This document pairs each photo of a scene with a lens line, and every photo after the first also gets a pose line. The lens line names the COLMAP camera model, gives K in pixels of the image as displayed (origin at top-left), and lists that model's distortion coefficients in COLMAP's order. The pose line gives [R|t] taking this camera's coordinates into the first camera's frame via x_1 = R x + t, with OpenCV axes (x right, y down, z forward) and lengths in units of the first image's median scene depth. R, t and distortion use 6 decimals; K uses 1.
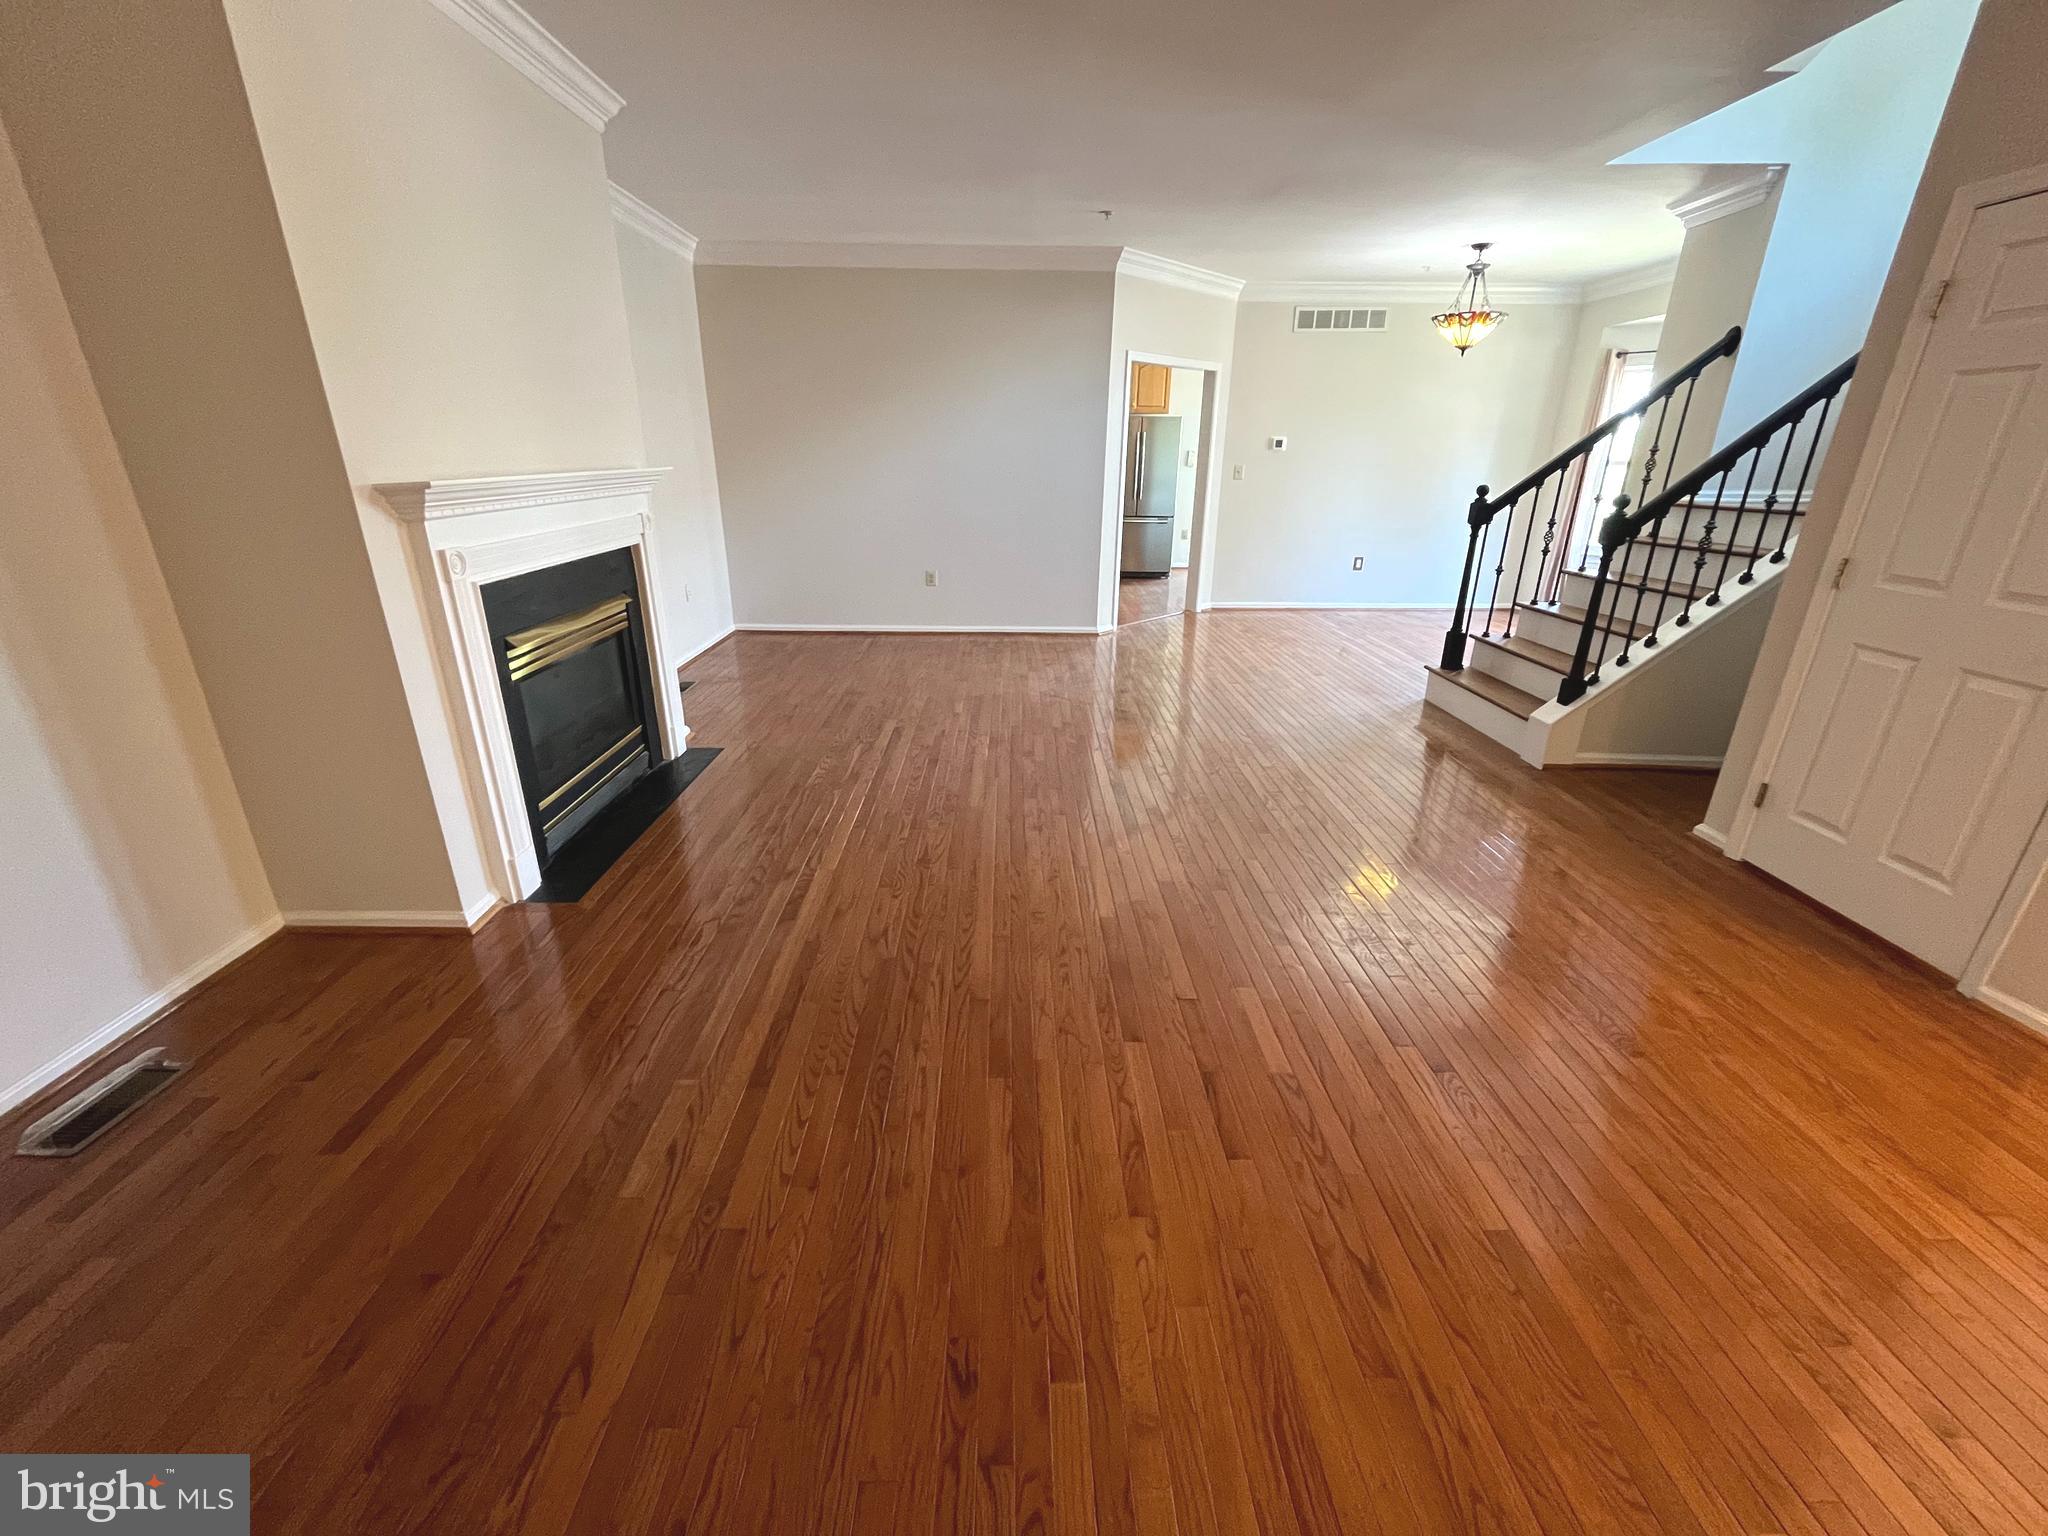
lens RADIAL K [[841.9, 0, 1017.0], [0, 841.9, 764.5], [0, 0, 1]] dist [0.001894, -0.001165]
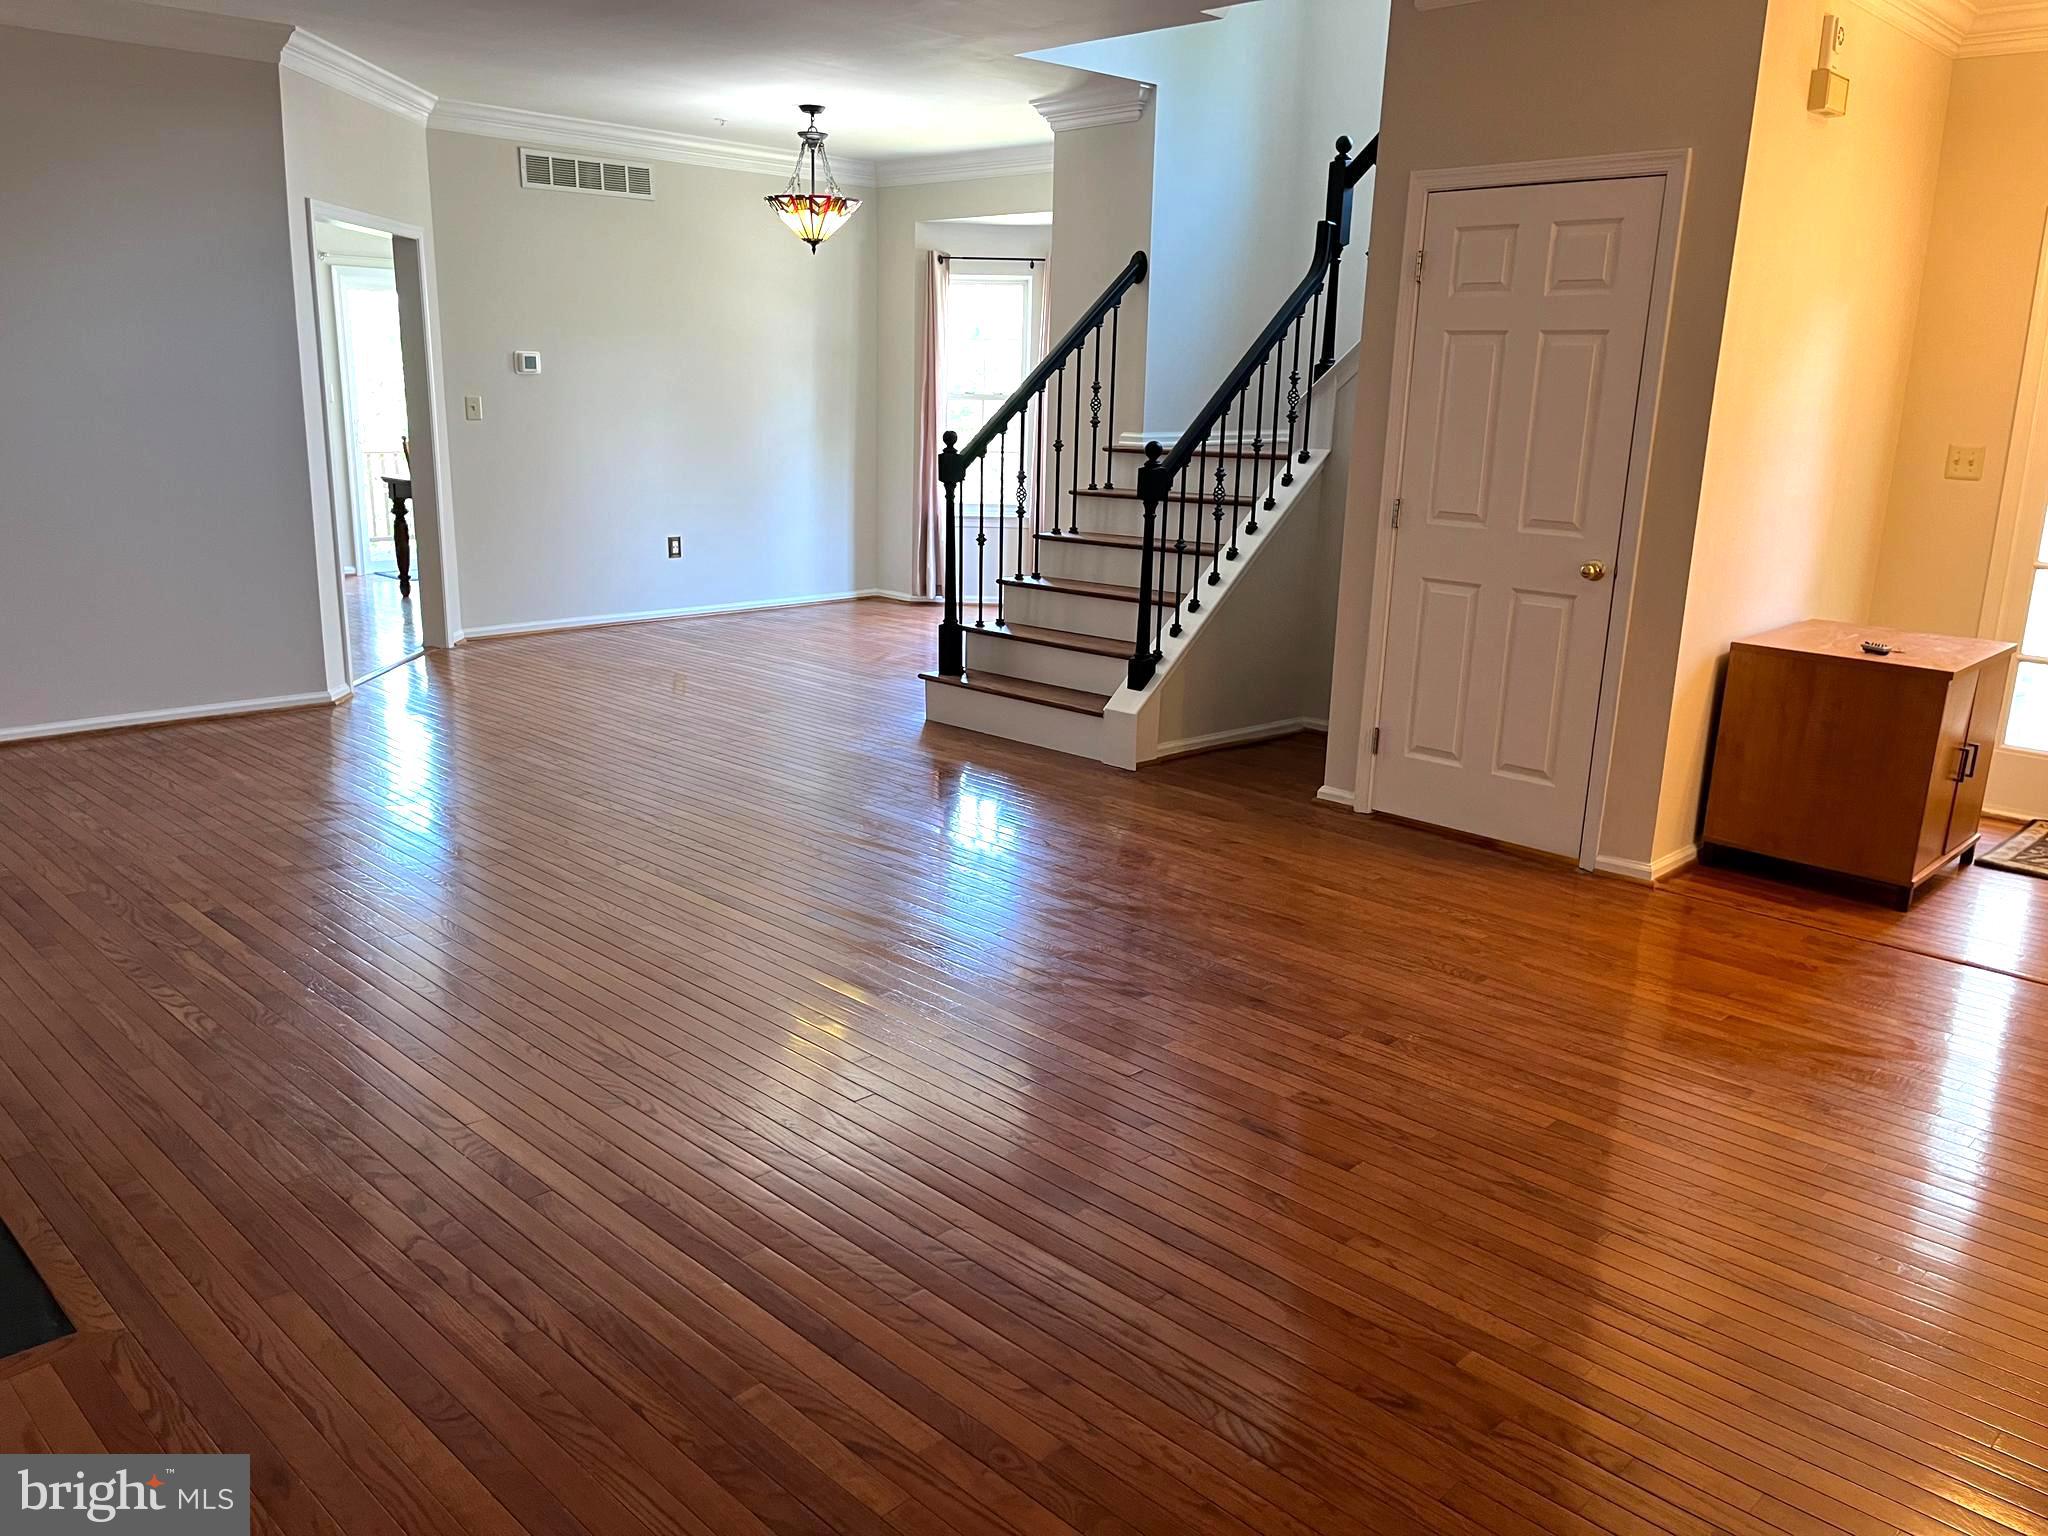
lens RADIAL K [[1550.7, 0, 1020.8], [0, 1550.7, 778.0], [0, 0, 1]] dist [0.055130, -0.043619]
pose [[0.712737, -0.167200, 0.681213, -0.485364], [0.229645, 0.973274, -0.001388, -0.010410], [-0.662774, 0.157426, 0.732084, -0.029857]]
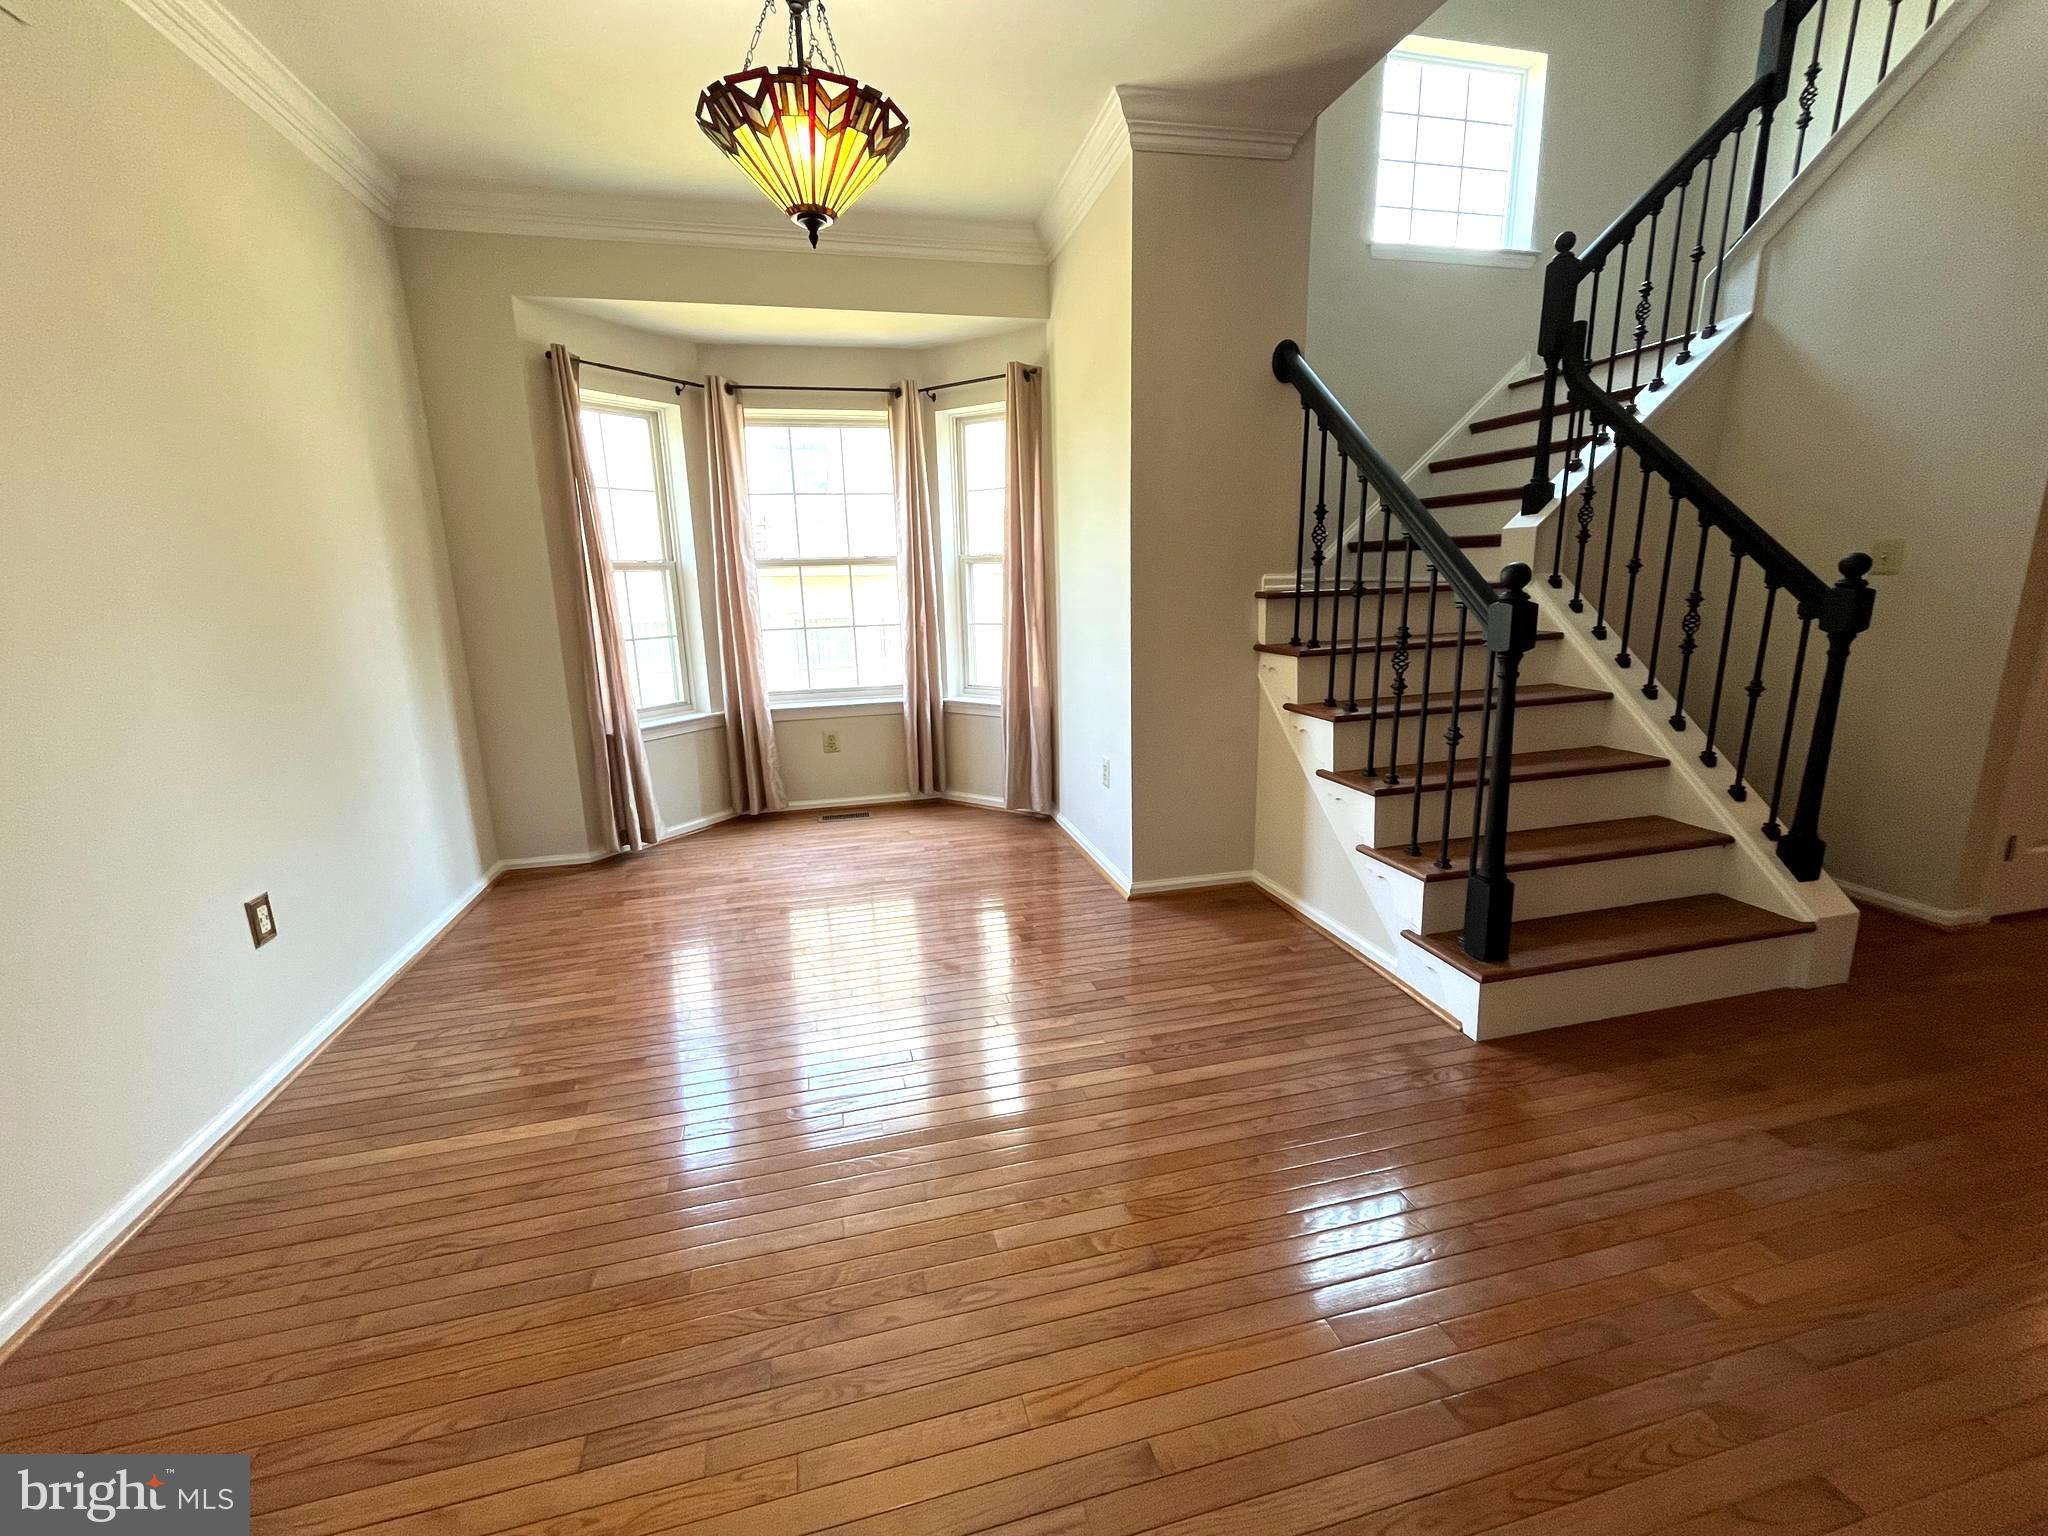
lens RADIAL K [[841.9, 0, 1012.2], [0, 841.9, 774.2], [0, 0, 1]] dist [0.001894, -0.001165]
pose [[-0.225442, -0.218019, 0.949549, 0.196603], [0.364215, 0.885112, 0.289696, -0.538857], [-0.903617, 0.411149, -0.120136, 1.573820]]
